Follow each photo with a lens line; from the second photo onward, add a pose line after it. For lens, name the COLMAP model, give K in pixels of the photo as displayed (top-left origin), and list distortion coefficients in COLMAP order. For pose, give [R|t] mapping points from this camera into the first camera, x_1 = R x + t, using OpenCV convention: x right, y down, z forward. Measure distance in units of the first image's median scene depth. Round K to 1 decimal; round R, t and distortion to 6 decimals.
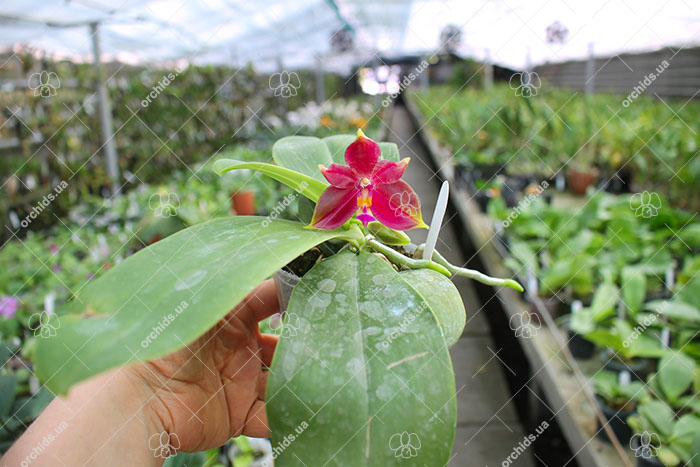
lens RADIAL K [[584.1, 0, 350.0], [0, 584.1, 233.5], [0, 0, 1]] dist [-0.167699, 0.136016]
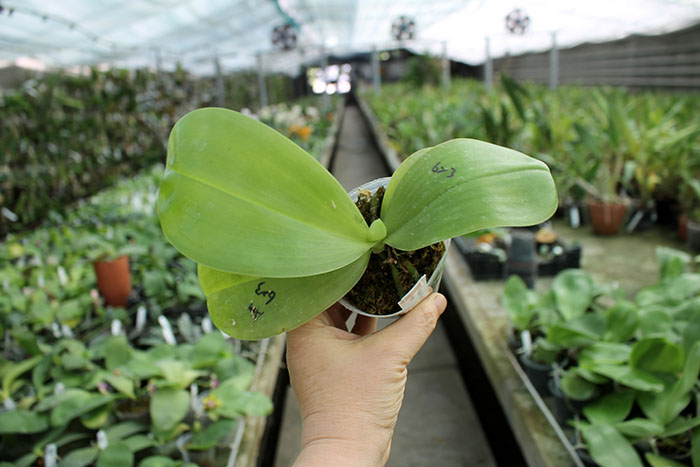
lens RADIAL K [[584.1, 0, 350.0], [0, 584.1, 233.5], [0, 0, 1]] dist [-0.167699, 0.136016]
pose [[0.996341, -0.047759, 0.070885, 0.011470], [0.047717, 0.998858, 0.002284, -0.026434], [-0.070913, 0.001107, 0.997482, 0.100111]]
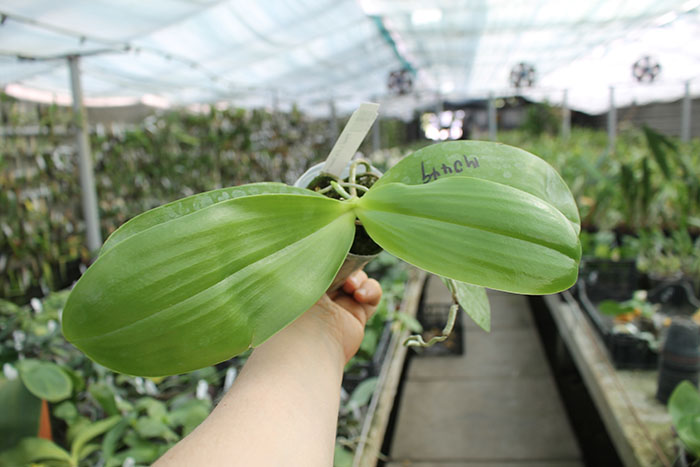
lens RADIAL K [[584.1, 0, 350.0], [0, 584.1, 233.5], [0, 0, 1]] dist [-0.167699, 0.136016]
pose [[0.994150, 0.012212, -0.107320, 0.008300], [-0.020282, 0.997020, -0.074425, -0.032545], [0.106091, 0.076166, 0.991435, 0.122193]]
